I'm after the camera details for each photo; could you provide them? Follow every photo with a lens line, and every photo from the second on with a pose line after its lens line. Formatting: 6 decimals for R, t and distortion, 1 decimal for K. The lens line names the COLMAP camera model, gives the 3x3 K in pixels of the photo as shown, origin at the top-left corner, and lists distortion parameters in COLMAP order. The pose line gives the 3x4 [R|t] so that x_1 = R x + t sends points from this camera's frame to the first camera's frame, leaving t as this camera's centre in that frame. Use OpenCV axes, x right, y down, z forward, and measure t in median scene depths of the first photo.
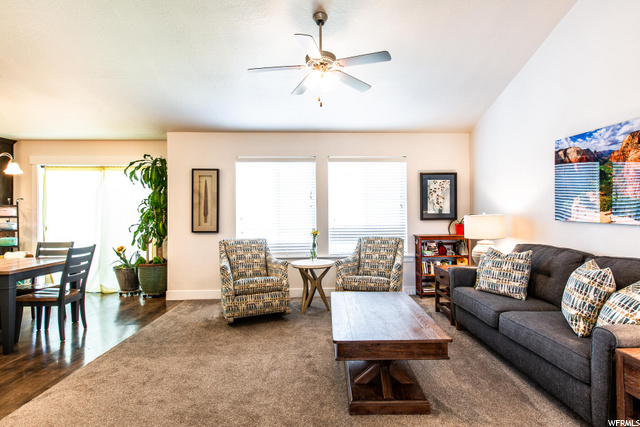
lens RADIAL K [[339.3, 0, 336.9], [0, 339.3, 205.3], [0, 0, 1]] dist [0.003789, 0.000471]
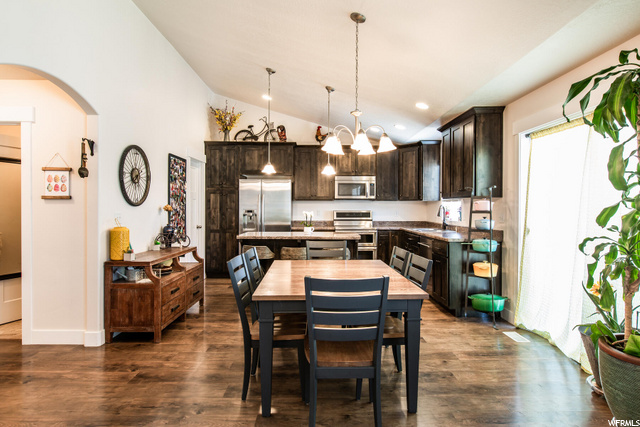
lens RADIAL K [[373.8, 0, 320.0], [0, 373.8, 213.5], [0, 0, 1]] dist [0.000023, -0.000085]
pose [[-0.041541, 0.024335, -0.998840, -0.144200], [0.018152, 0.999557, 0.023598, 0.012727], [0.998972, -0.017151, -0.041964, 0.705149]]
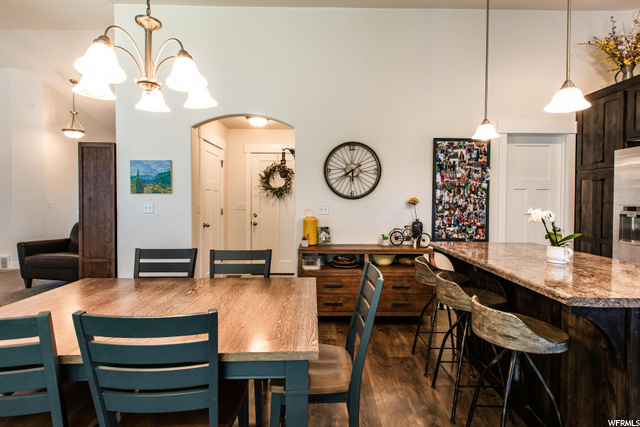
lens RADIAL K [[317.9, 0, 320.9], [0, 317.9, 206.5], [0, 0, 1]] dist [-0.000306, -0.000169]
pose [[-0.998915, 0.003031, 0.046466, -0.922675], [0.002932, 0.999993, -0.002191, 0.027551], [-0.046472, -0.002052, -0.998917, 1.018049]]
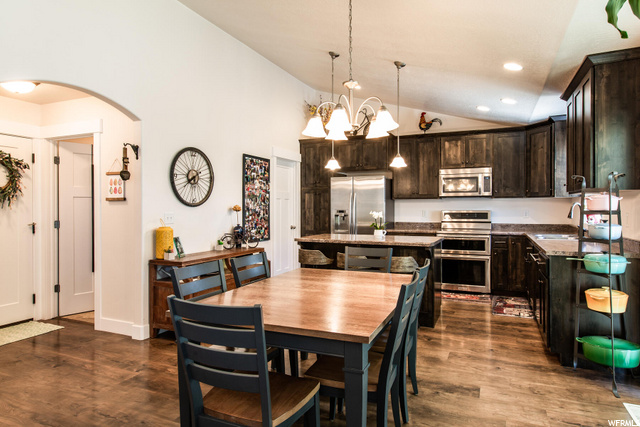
lens RADIAL K [[382.7, 0, 329.5], [0, 382.7, 211.2], [0, 0, 1]] dist [0.003773, 0.000407]
pose [[-0.443921, 0.018648, -0.895872, -0.313407], [0.024826, 0.999656, 0.008507, 0.019220], [0.895722, -0.018464, -0.444231, 0.929663]]
